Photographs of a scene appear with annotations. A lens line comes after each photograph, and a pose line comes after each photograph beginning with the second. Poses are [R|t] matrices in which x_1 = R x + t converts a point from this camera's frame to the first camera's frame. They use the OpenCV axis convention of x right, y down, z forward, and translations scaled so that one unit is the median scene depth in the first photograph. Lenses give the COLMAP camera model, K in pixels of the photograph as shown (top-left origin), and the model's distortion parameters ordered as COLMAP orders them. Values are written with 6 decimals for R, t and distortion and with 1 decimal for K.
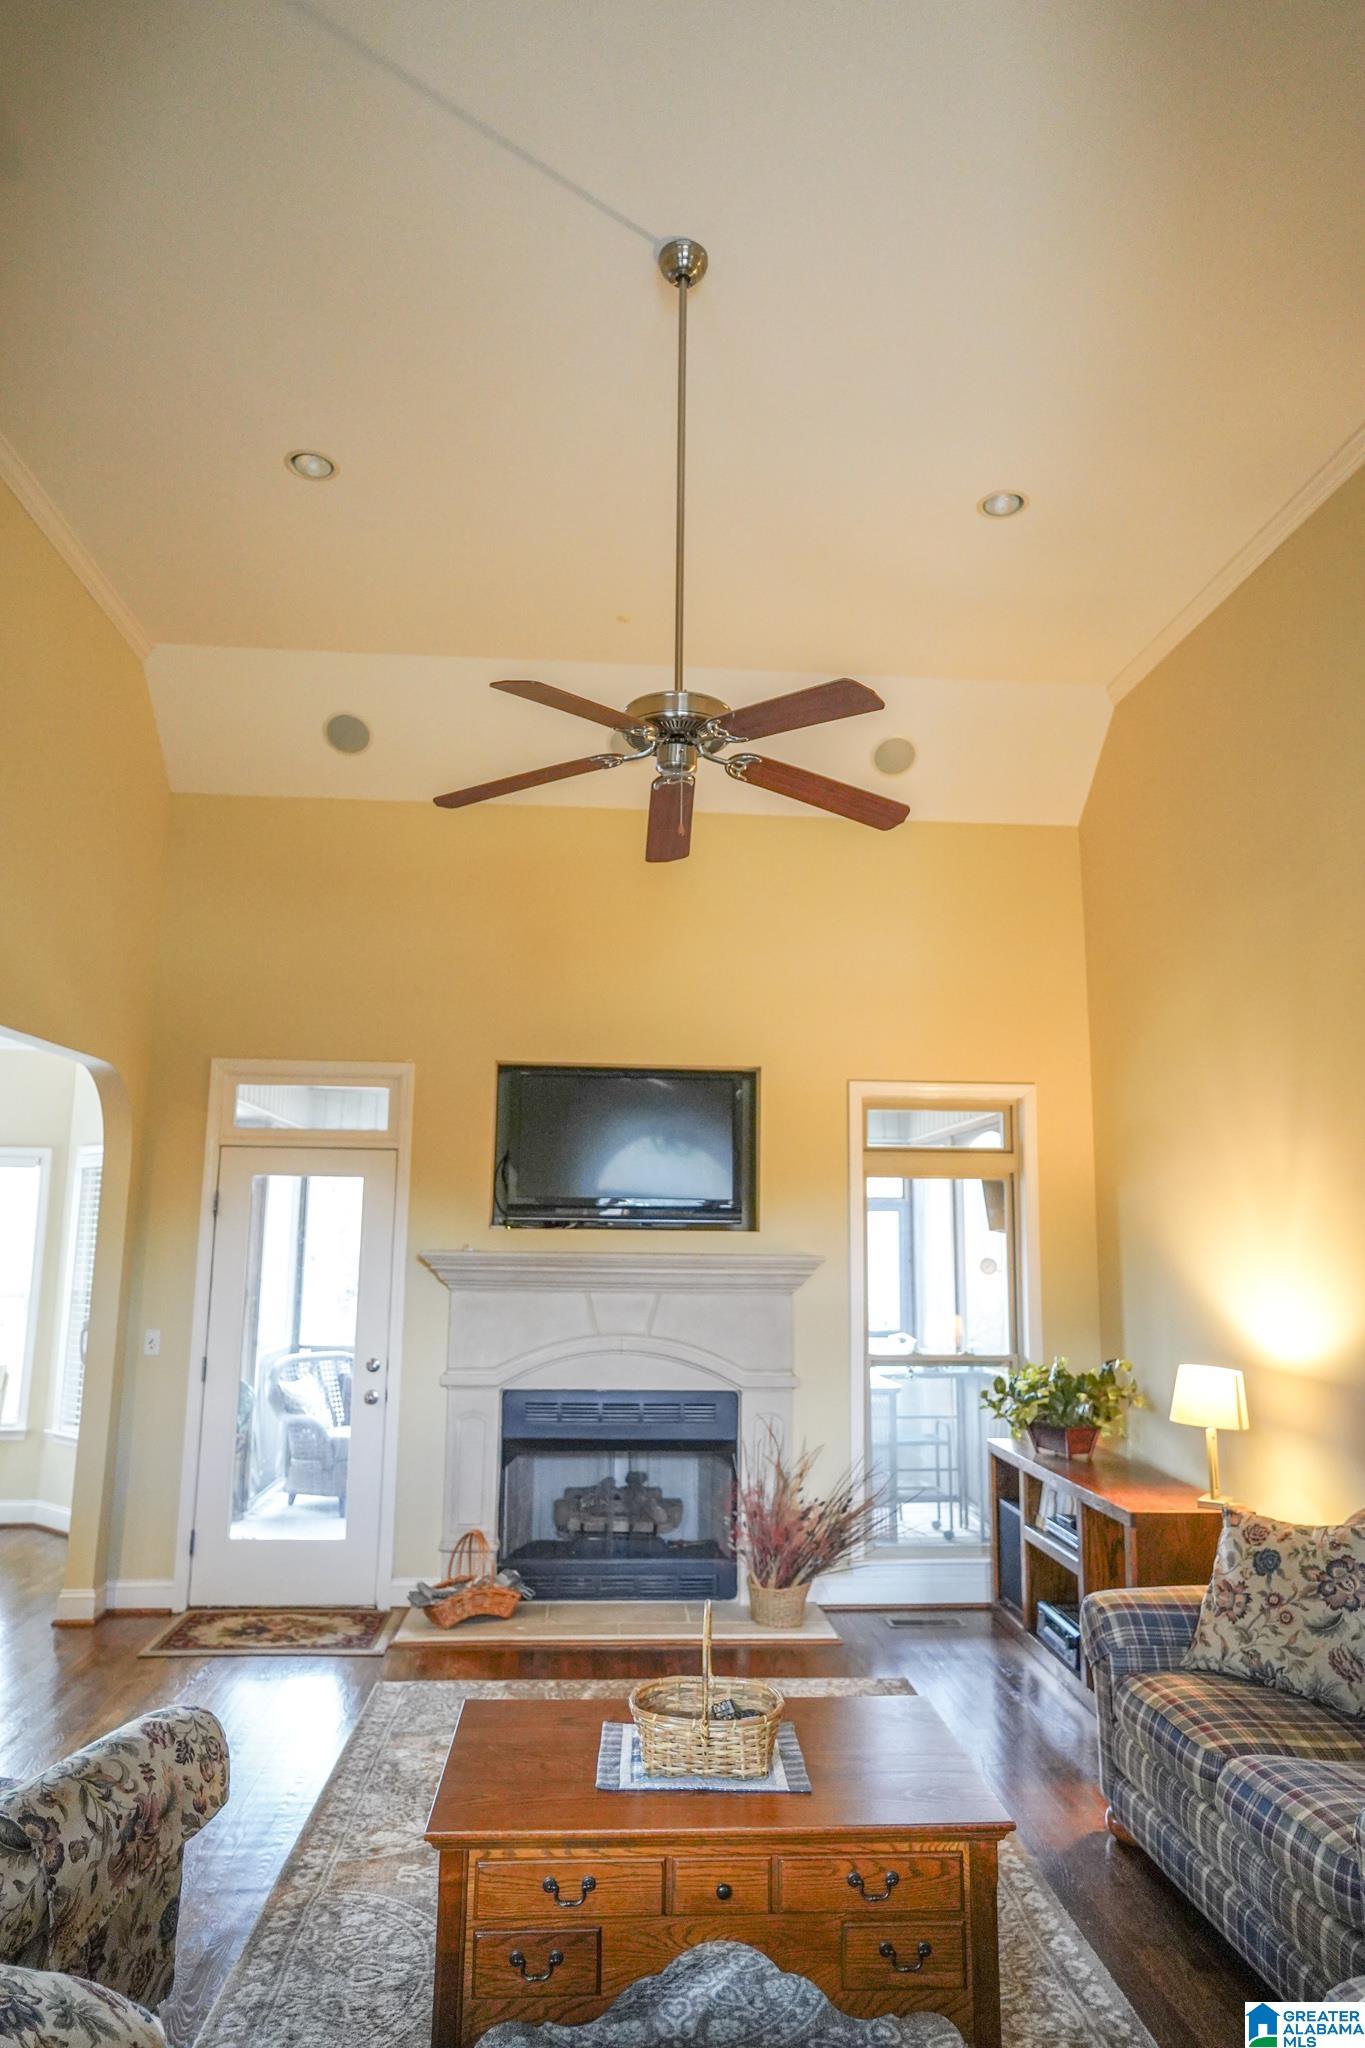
lens RADIAL K [[1228.8, 0, 682.5], [0, 1228.8, 1024.0], [0, 0, 1]] dist [-0.050005, 0.050769]
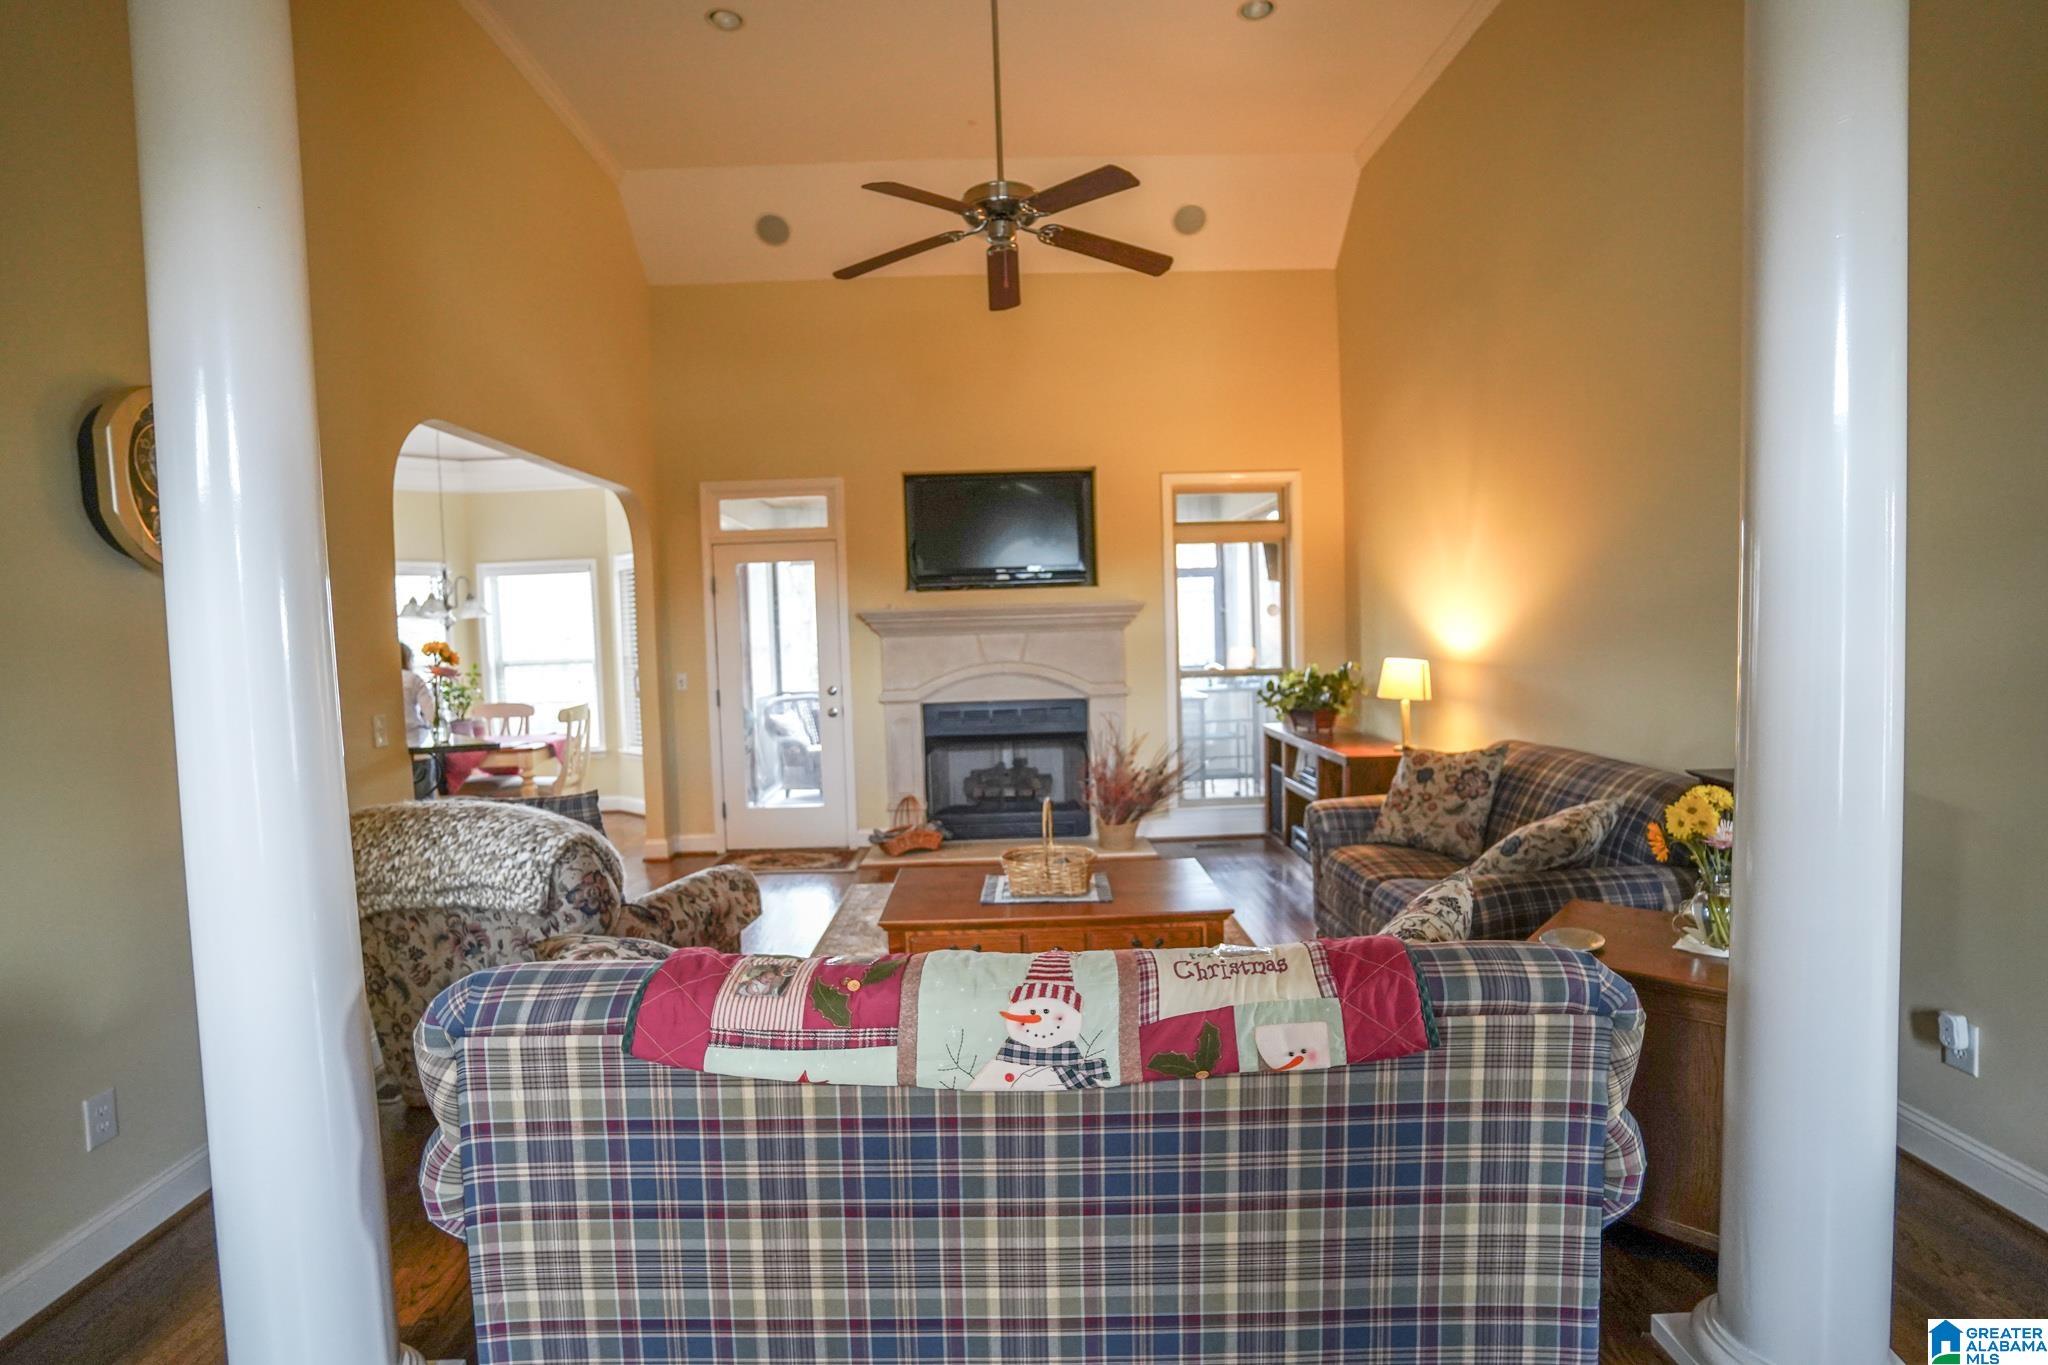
lens RADIAL K [[991.5, 0, 1024.0], [0, 991.5, 682.5], [0, 0, 1]] dist [-0.105519, 0.060950]
pose [[0.997470, -0.040145, -0.058668, 0.043211], [0.051983, 0.974845, 0.216736, 0.030600], [0.048492, -0.219237, 0.974466, -0.127371]]
